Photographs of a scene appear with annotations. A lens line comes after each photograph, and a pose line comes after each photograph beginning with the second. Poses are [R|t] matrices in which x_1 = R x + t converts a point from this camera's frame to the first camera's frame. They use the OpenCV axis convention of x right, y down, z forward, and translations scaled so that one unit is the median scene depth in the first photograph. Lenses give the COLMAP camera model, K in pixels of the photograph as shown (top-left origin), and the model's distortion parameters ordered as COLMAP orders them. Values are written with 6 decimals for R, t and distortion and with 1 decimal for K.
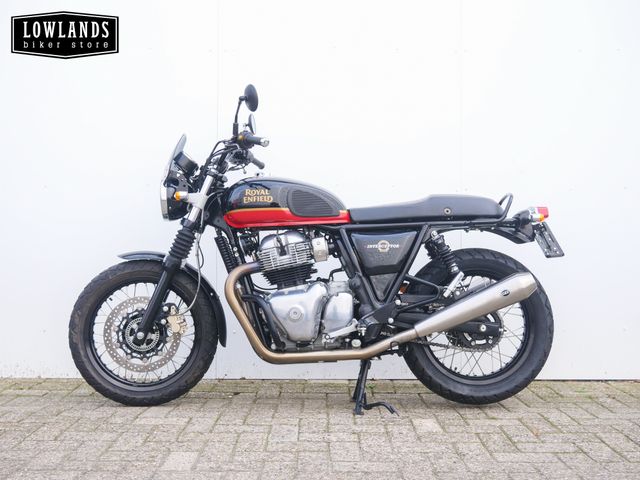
lens RADIAL K [[721.3, 0, 319.8], [0, 721.3, 237.9], [0, 0, 1]] dist [0.010672, 0.000000]
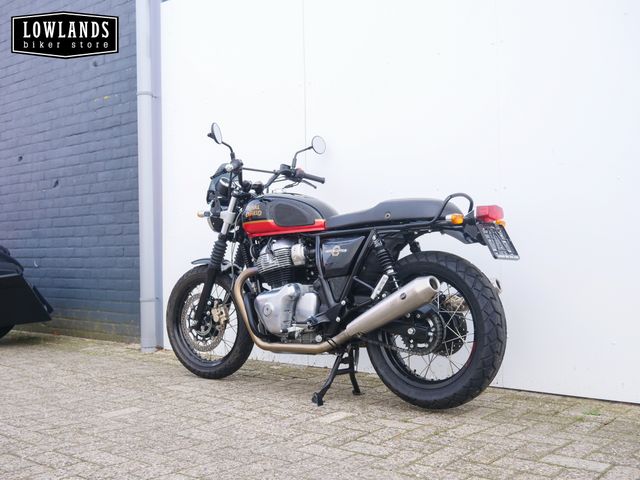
lens RADIAL K [[721.3, 0, 318.0], [0, 721.3, 241.6], [0, 0, 1]] dist [0.010672, 0.000000]
pose [[0.759350, -0.028473, -0.650059, 0.766724], [0.015977, 0.999557, -0.025118, 0.024441], [0.650486, 0.008688, 0.759469, 0.149853]]
